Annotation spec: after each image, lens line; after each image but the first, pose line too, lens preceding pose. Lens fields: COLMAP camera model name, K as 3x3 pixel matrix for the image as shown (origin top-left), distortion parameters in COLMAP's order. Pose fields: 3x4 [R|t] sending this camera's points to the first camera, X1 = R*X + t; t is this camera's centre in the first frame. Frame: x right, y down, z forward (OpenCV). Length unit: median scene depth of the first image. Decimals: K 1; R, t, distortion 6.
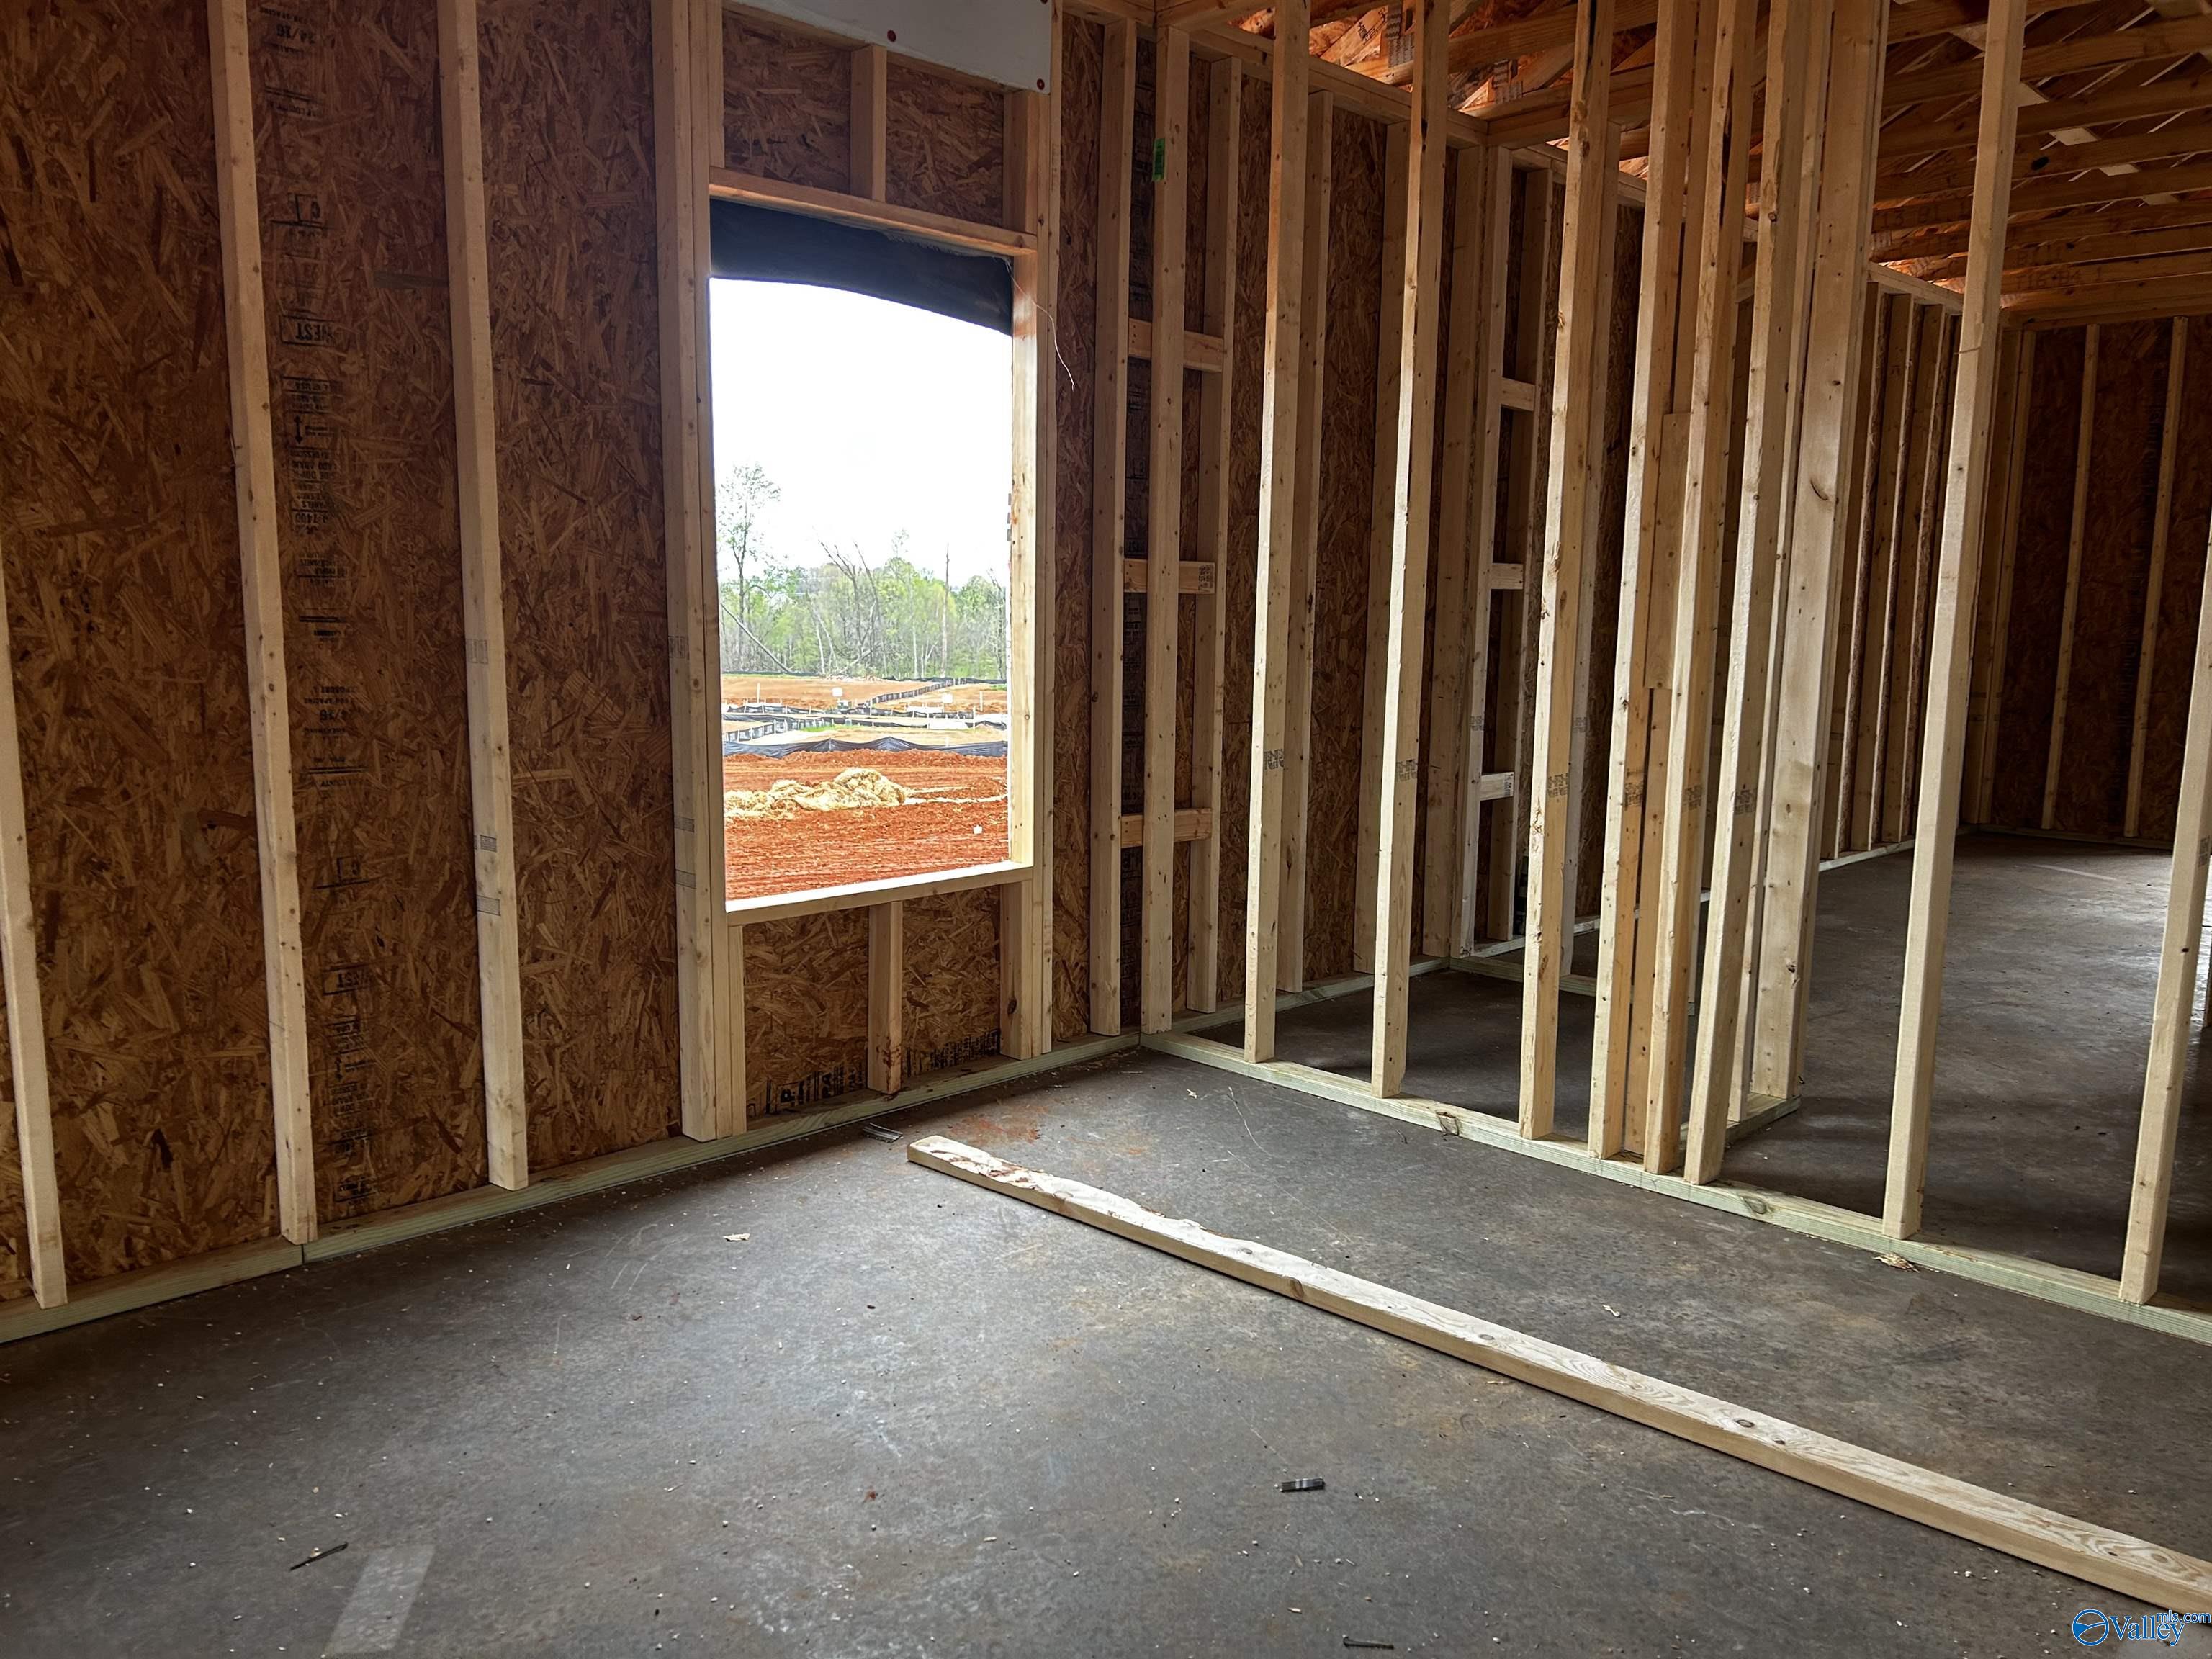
lens RADIAL K [[1664.6, 0, 1096.1], [0, 1664.6, 834.8], [0, 0, 1]] dist [0.025942, -0.006293]
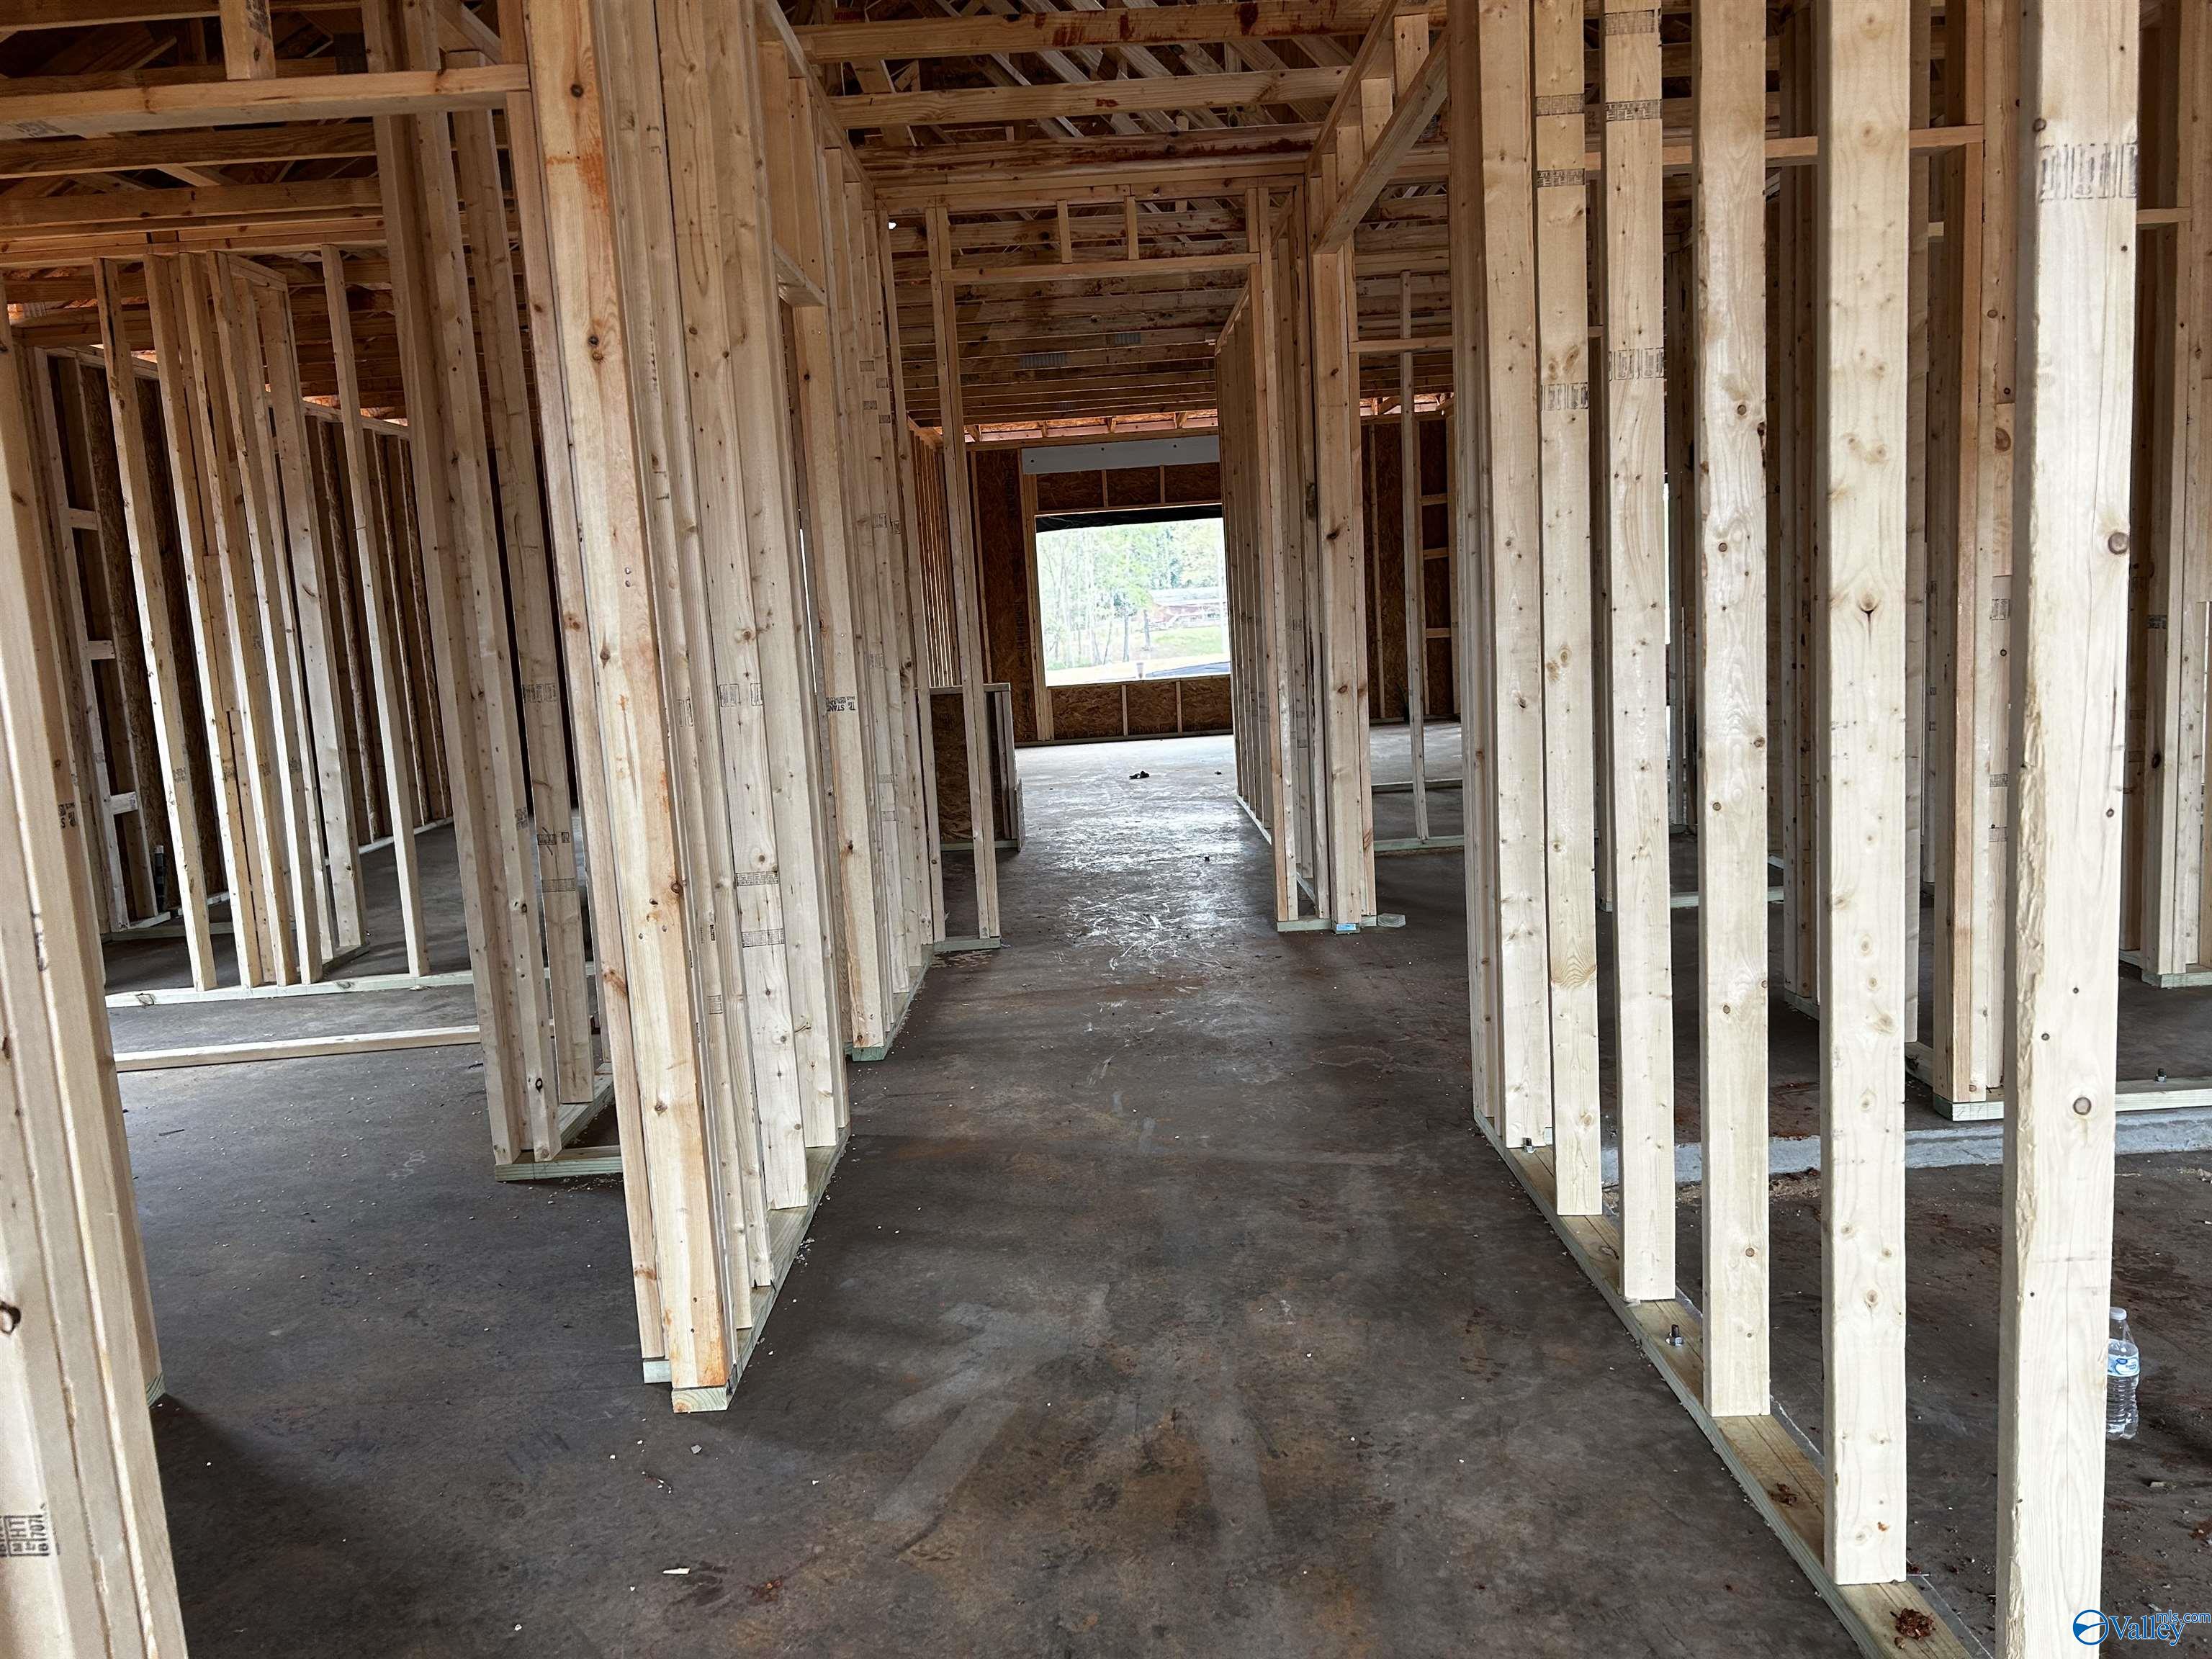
lens RADIAL K [[1664.6, 0, 1097.1], [0, 1664.6, 842.0], [0, 0, 1]] dist [0.025942, -0.006293]
pose [[0.695538, -0.156002, 0.701349, -0.271569], [0.170495, 0.984099, 0.049812, 0.108964], [-0.697967, 0.084931, 0.711076, -0.827501]]
